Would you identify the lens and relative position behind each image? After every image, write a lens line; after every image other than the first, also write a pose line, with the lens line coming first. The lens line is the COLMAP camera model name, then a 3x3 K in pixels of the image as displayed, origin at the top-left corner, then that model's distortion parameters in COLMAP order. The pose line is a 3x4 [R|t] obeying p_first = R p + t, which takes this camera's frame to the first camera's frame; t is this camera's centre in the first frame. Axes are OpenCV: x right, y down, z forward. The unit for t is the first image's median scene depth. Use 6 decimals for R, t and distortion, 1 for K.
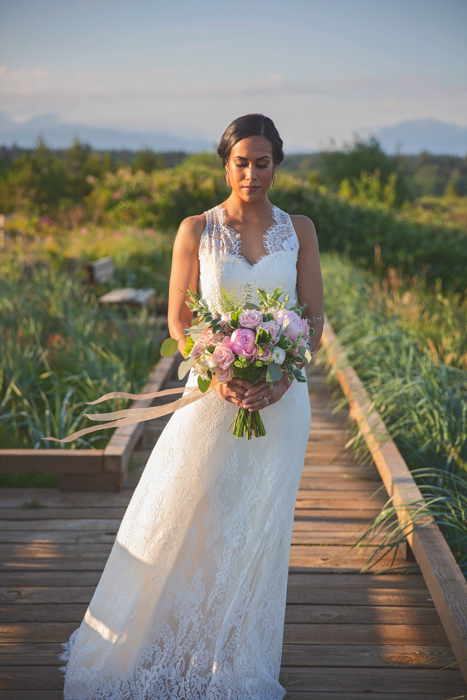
lens RADIAL K [[1463.8, 0, 233.5], [0, 1463.8, 350.0], [0, 0, 1]] dist [0.331175, 0.025771]
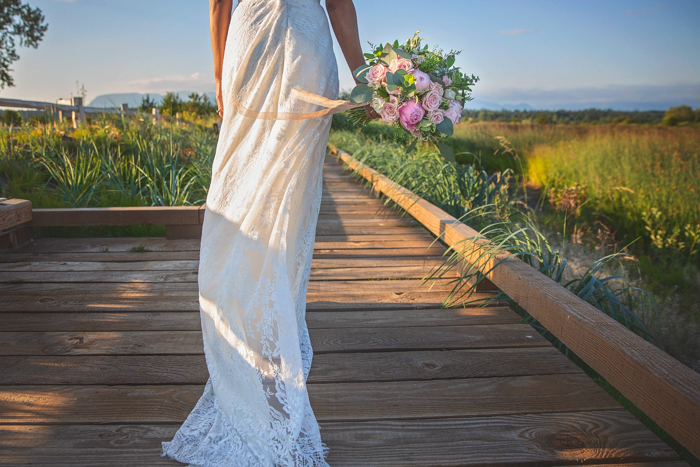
lens RADIAL K [[490.3, 0, 350.0], [0, 490.3, 233.5], [0, 0, 1]] dist [-0.002962, -0.000679]
pose [[0.992137, -0.014266, 0.124343, -0.015102], [0.006401, 0.997966, 0.063427, 0.074911], [-0.124995, -0.062132, 0.990210, 0.644202]]
